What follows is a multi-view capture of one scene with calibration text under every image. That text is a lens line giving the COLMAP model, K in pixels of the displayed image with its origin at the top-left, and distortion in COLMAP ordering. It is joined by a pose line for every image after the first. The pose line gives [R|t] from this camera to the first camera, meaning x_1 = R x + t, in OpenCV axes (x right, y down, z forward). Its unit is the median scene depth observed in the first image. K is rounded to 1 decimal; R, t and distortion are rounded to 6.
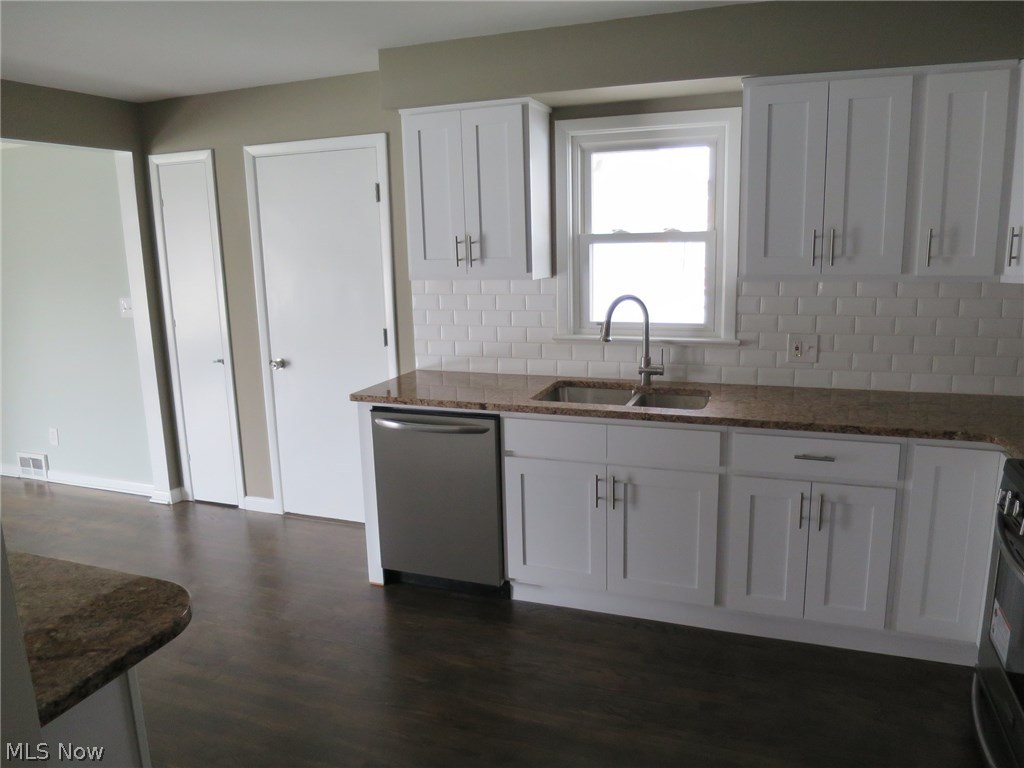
lens RADIAL K [[726.2, 0, 509.4], [0, 726.2, 381.6], [0, 0, 1]] dist [-0.060238, -0.001671]
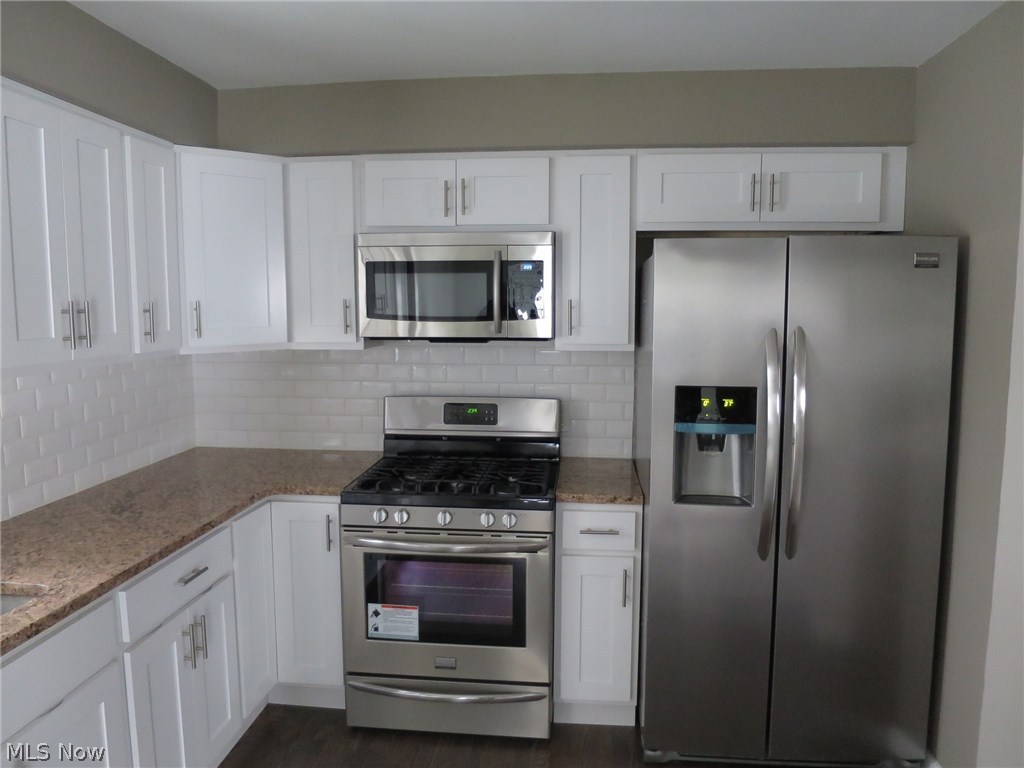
lens RADIAL K [[726.2, 0, 509.4], [0, 726.2, 381.6], [0, 0, 1]] dist [-0.060238, -0.001671]
pose [[-0.250709, -0.076477, 0.965037, -0.429295], [0.203818, 0.970359, 0.129849, -0.139176], [-0.946363, 0.229246, -0.227691, 0.791532]]
